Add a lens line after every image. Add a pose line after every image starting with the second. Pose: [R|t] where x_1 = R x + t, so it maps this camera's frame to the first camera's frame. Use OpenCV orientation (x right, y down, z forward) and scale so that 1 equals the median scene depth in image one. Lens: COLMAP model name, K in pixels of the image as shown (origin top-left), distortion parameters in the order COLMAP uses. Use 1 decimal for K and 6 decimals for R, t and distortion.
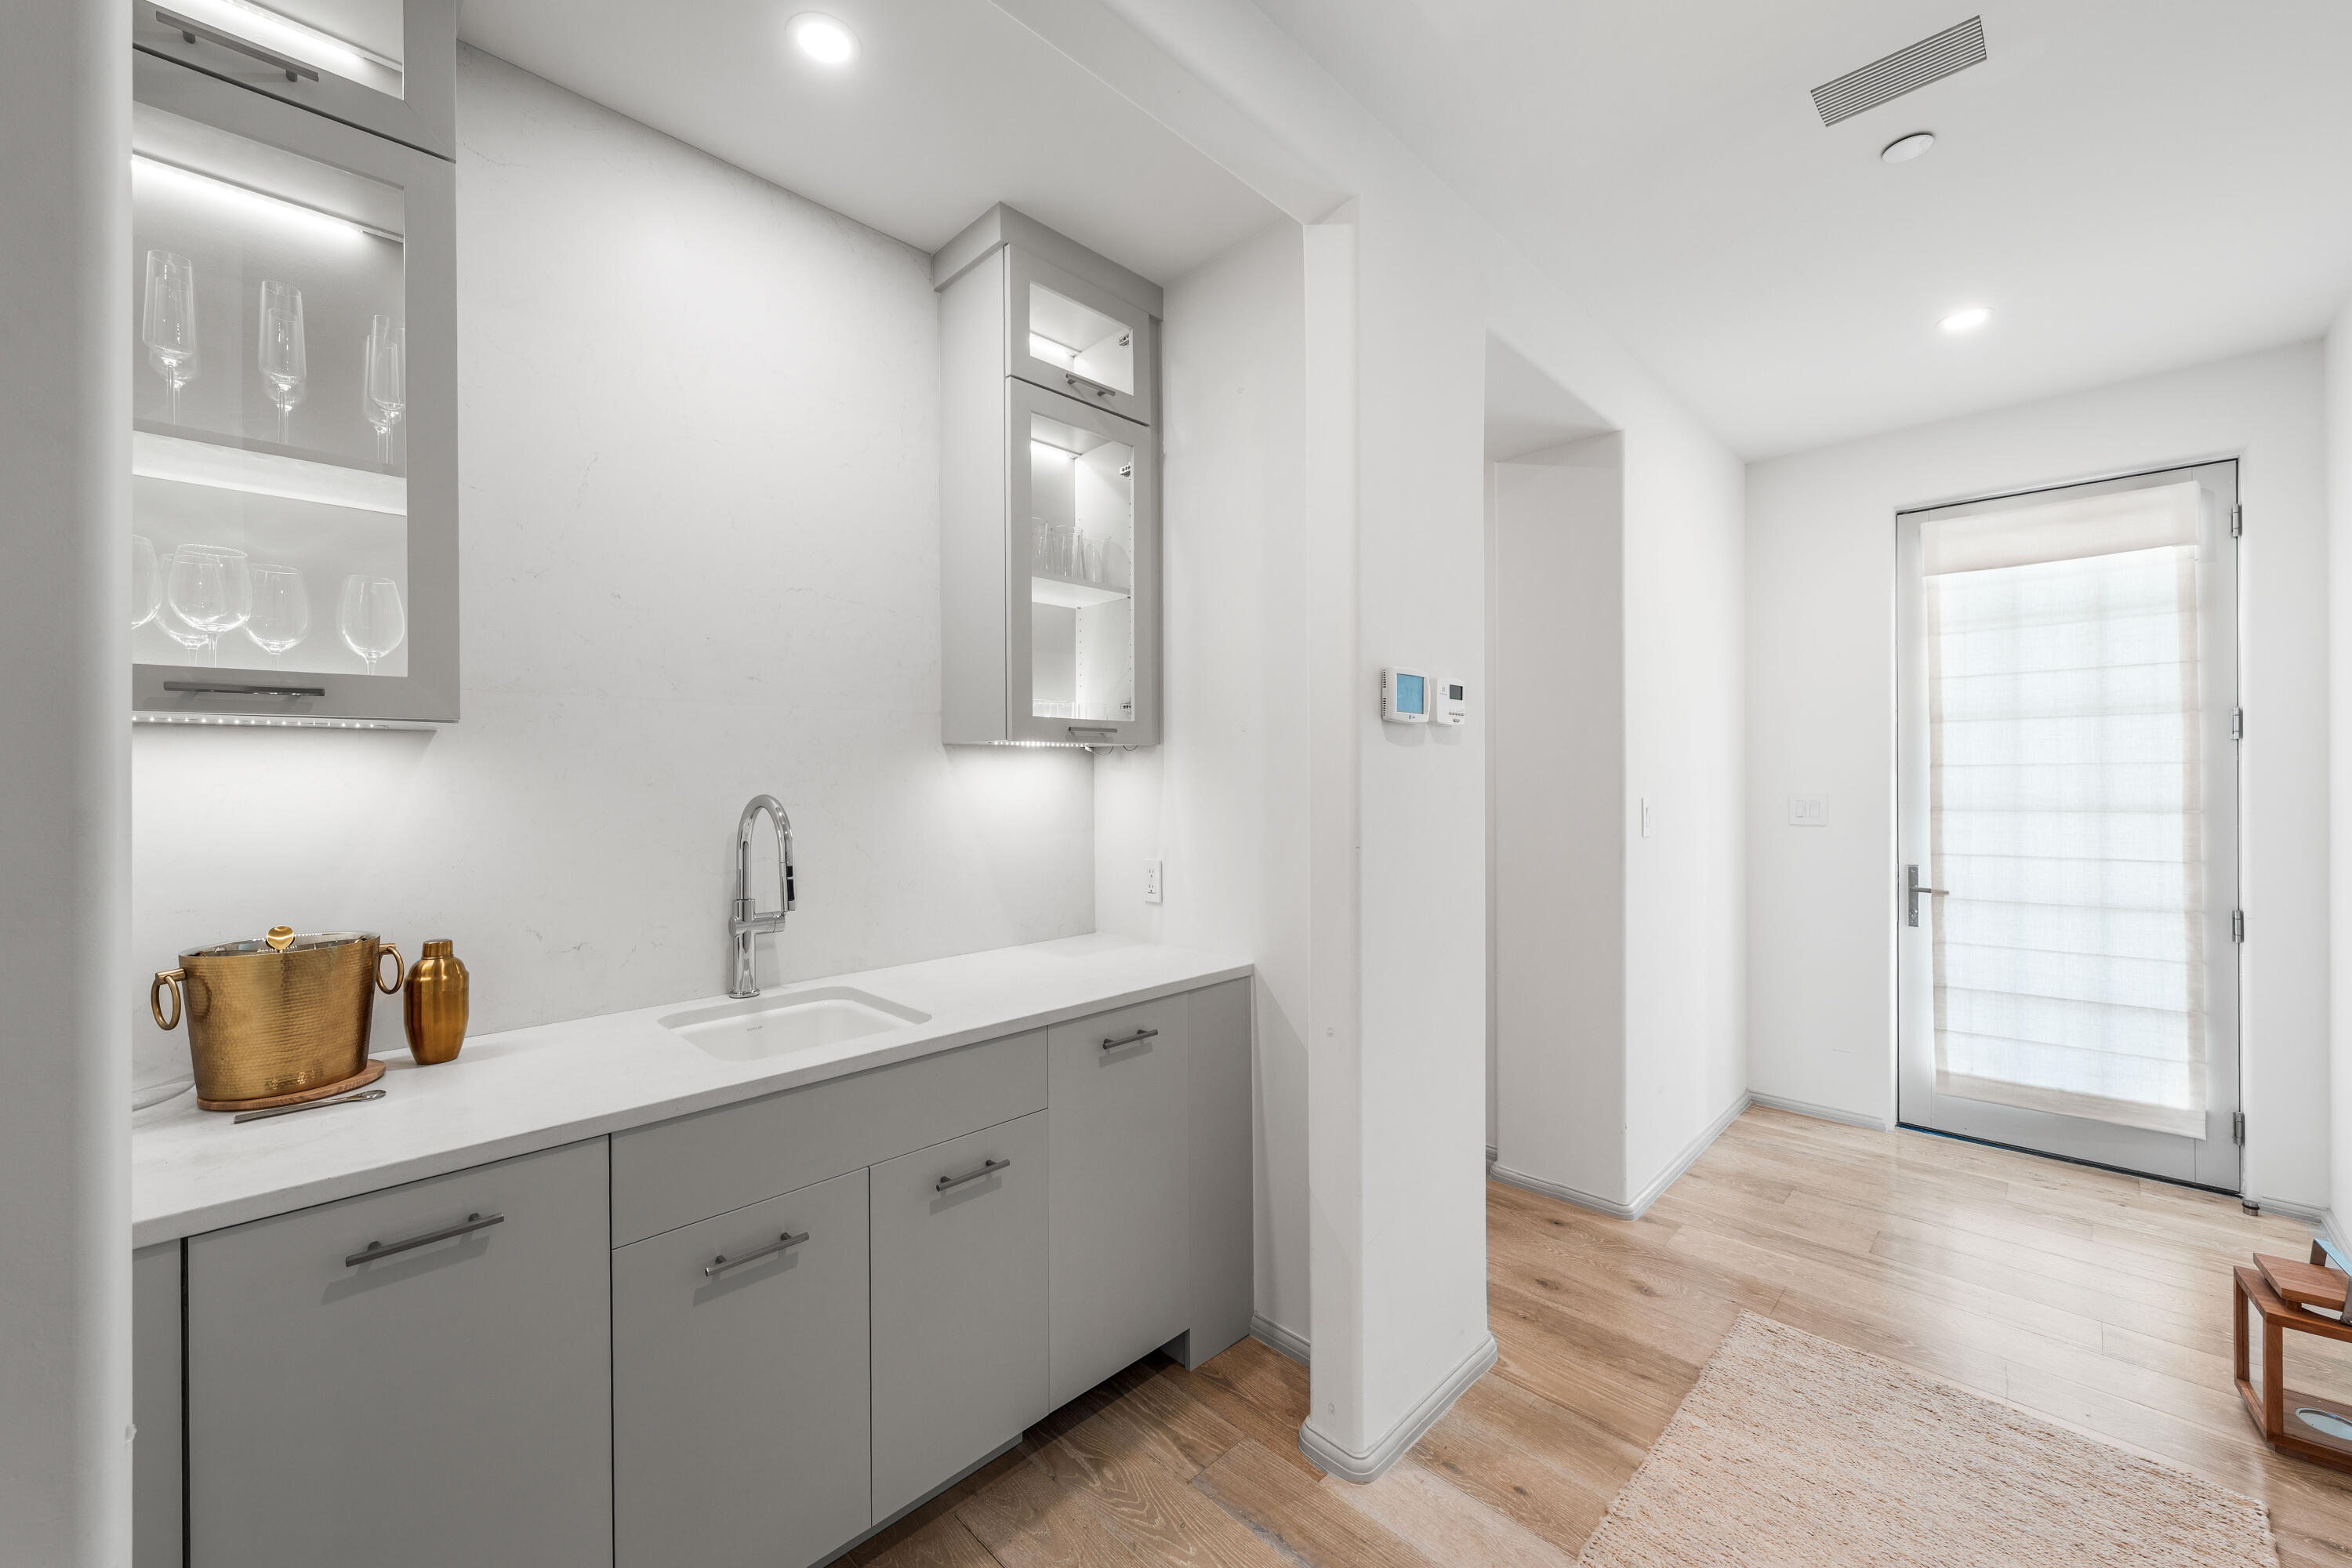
lens RADIAL K [[856.2, 0, 1239.8], [0, 856.2, 785.4], [0, 0, 1]] dist [0.000722, 0.000656]
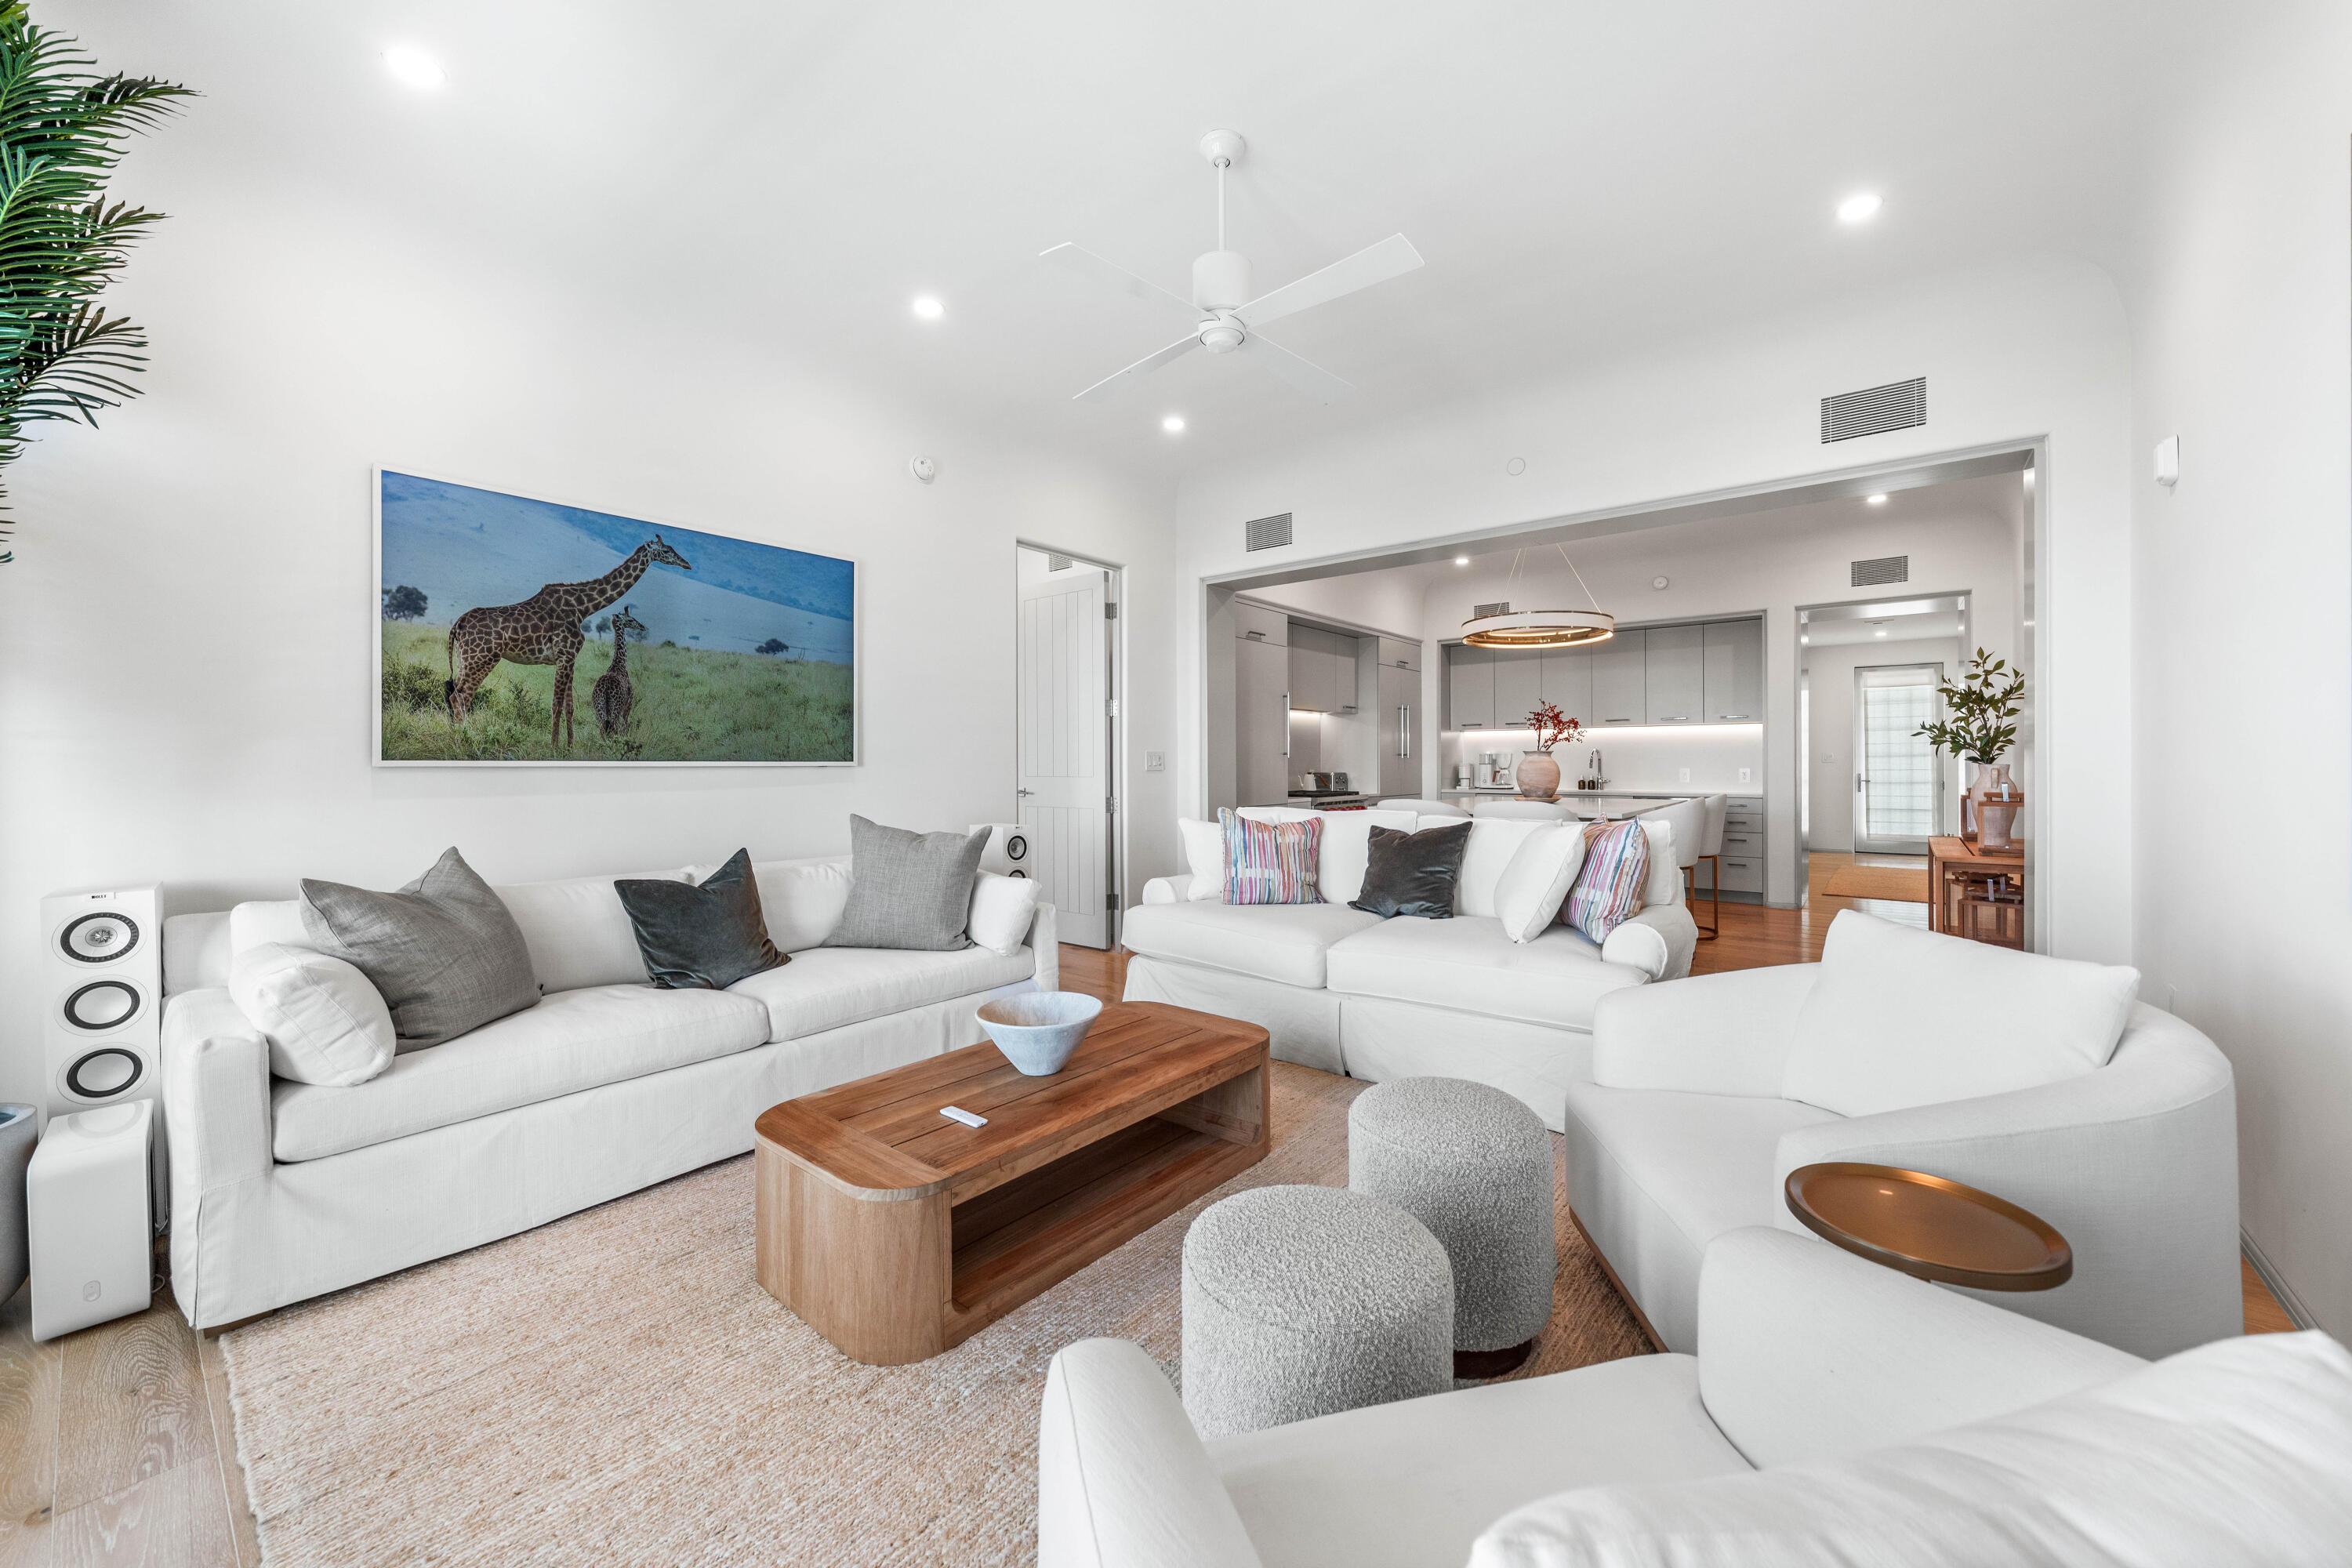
lens RADIAL K [[856.2, 0, 1196.3], [0, 856.2, 769.5], [0, 0, 1]] dist [0.000722, 0.000656]
pose [[0.994702, -0.003413, 0.102740, -2.520110], [0.003192, 0.999992, 0.002313, 0.071864], [-0.102747, -0.001973, 0.994706, -2.436133]]
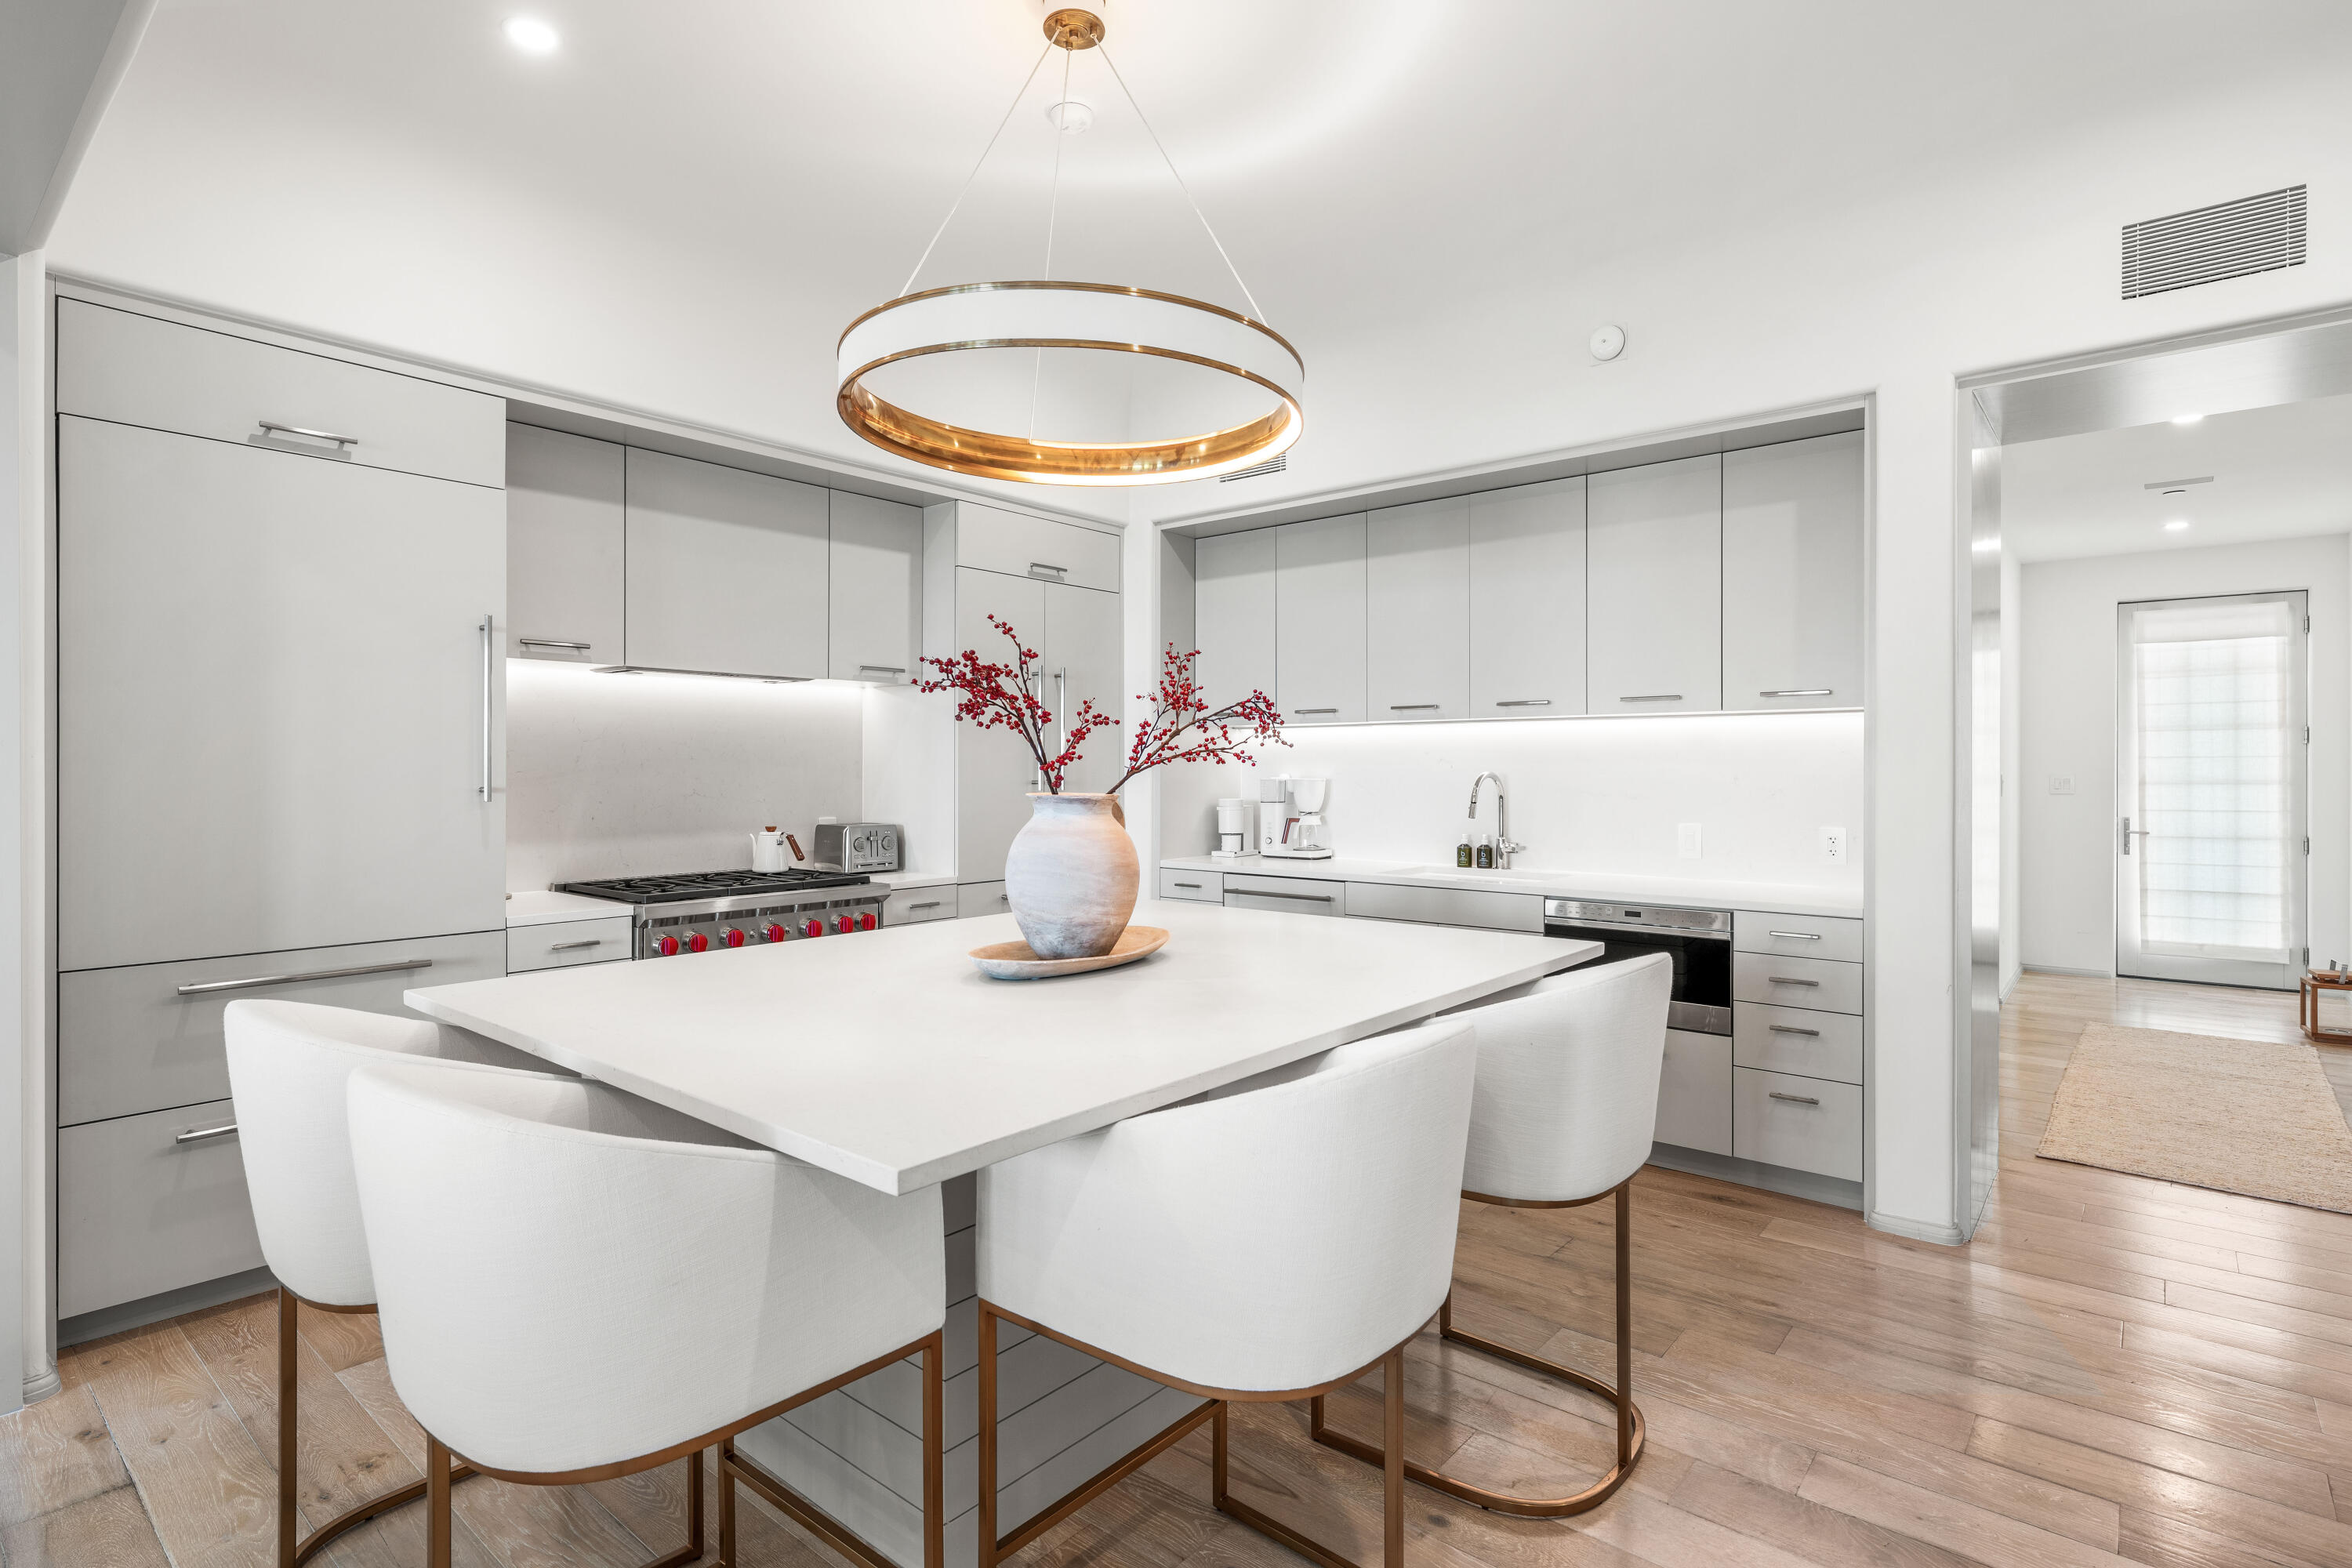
lens RADIAL K [[1158.5, 0, 1177.1], [0, 1158.5, 775.9], [0, 0, 1]] dist [0.006524, -0.002916]
pose [[0.996700, 0.002169, 0.081145, -1.423736], [-0.002405, 0.999993, 0.002815, 0.013836], [-0.081138, -0.003001, 0.996698, -1.262162]]
